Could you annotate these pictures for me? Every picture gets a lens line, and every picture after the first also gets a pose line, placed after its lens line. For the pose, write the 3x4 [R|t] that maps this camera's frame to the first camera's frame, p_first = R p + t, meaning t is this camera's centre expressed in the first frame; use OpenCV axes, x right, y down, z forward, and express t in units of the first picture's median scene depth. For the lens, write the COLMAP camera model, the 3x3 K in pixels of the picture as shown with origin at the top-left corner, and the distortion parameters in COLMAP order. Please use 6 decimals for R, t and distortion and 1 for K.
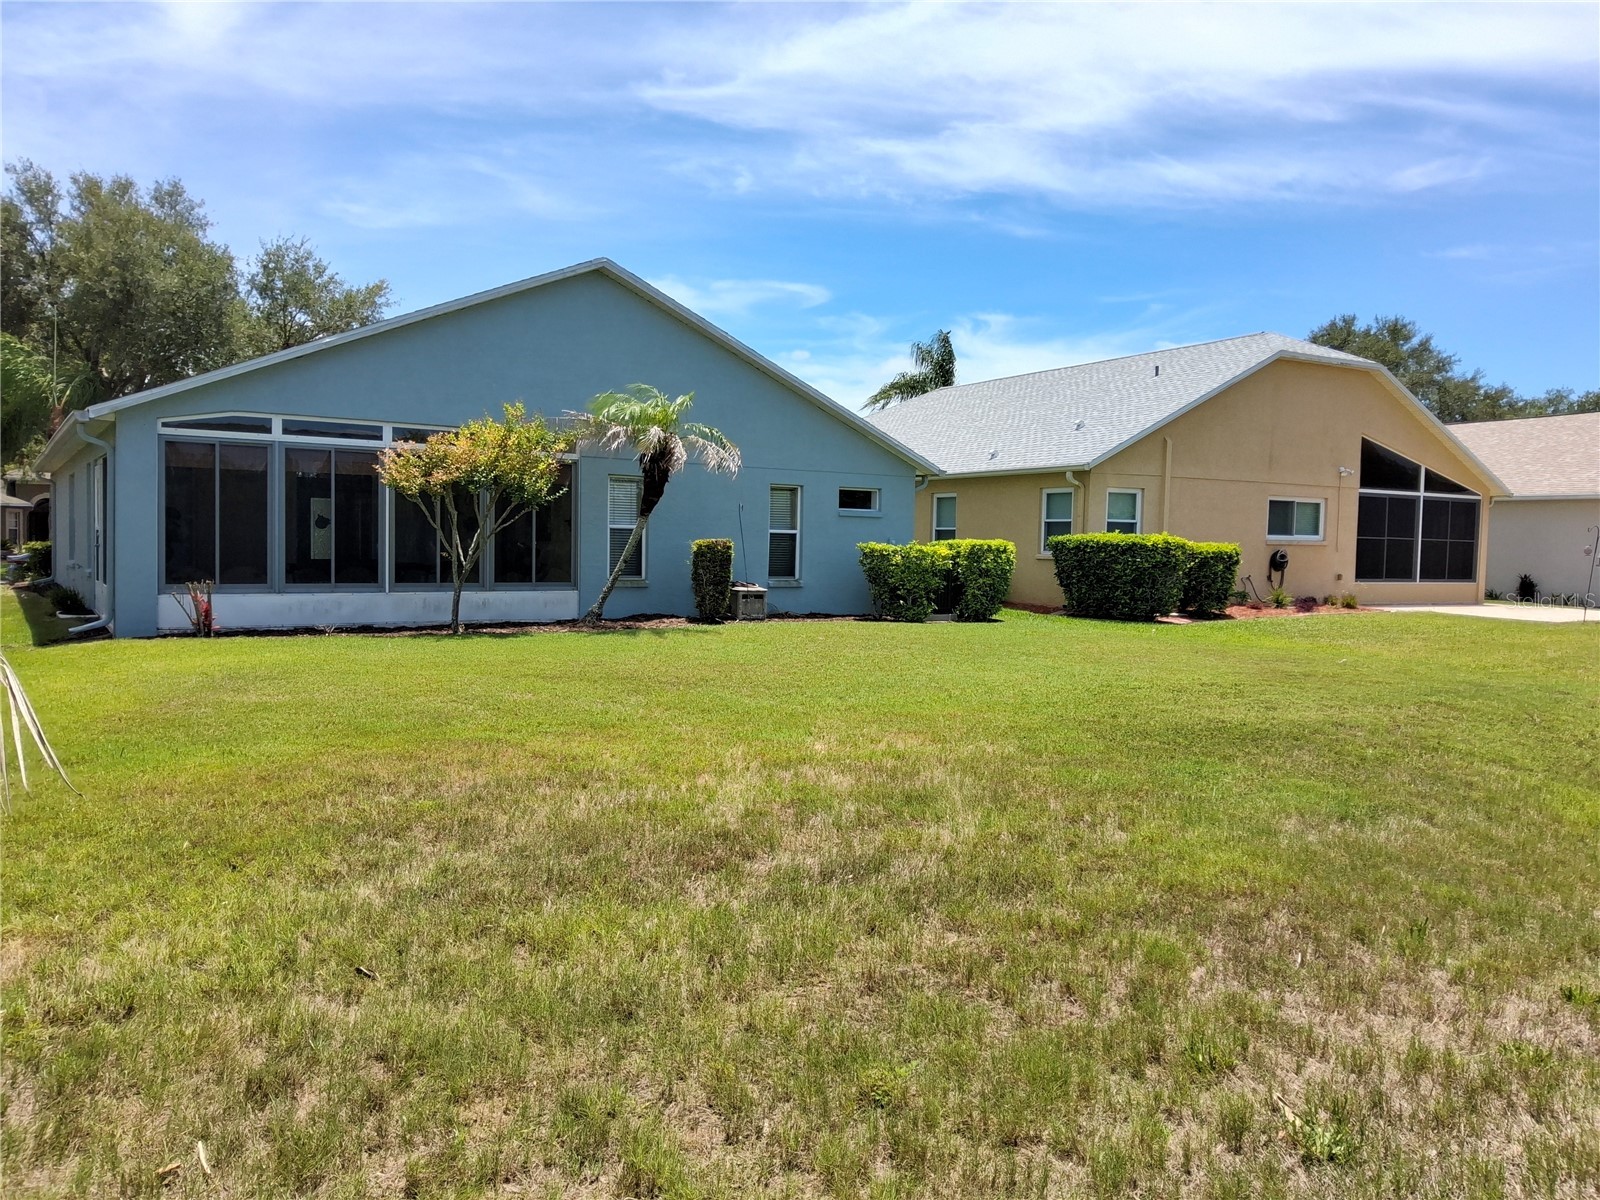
lens RADIAL K [[1188.1, 0, 800.7], [0, 1188.1, 600.5], [0, 0, 1]] dist [0.059553, -0.101530]
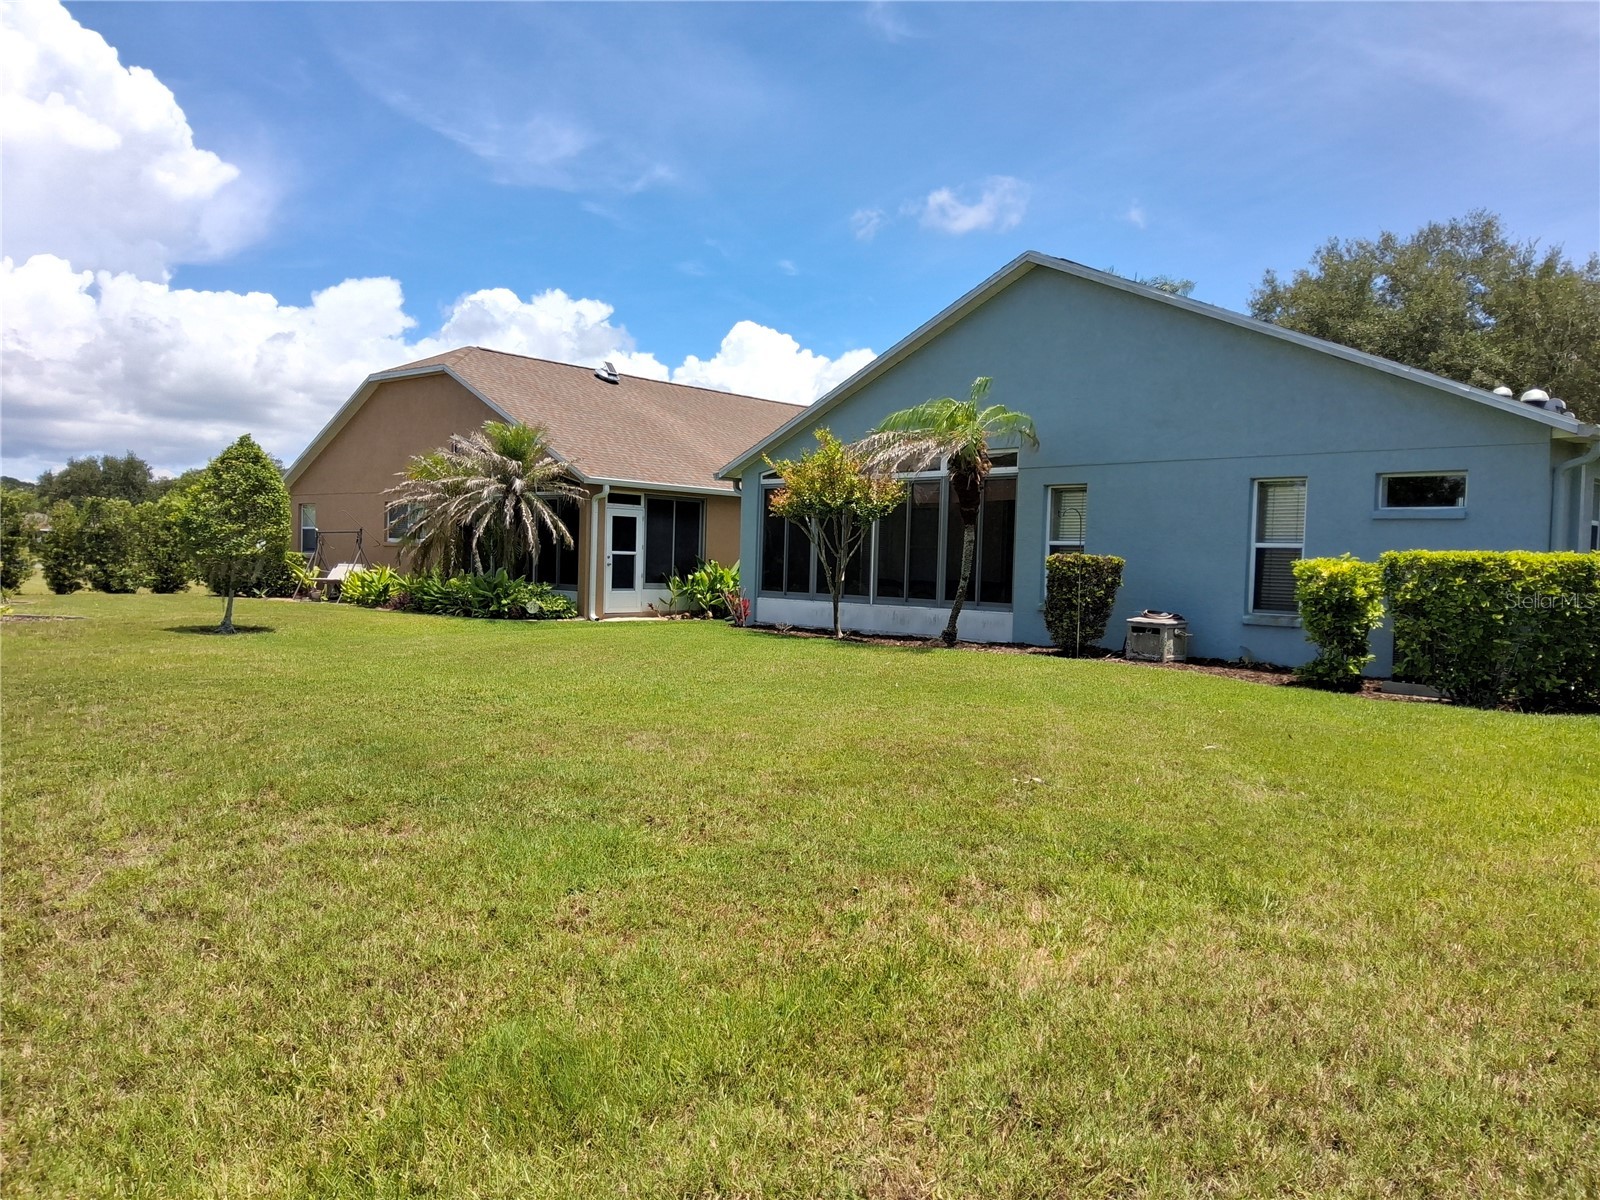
lens RADIAL K [[1188.1, 0, 800.6], [0, 1188.1, 601.0], [0, 0, 1]] dist [0.059553, -0.101530]
pose [[0.136409, 0.016765, -0.990511, 0.725233], [-0.072818, 0.997322, 0.006852, -0.011873], [0.987973, 0.071192, 0.137265, 0.715674]]
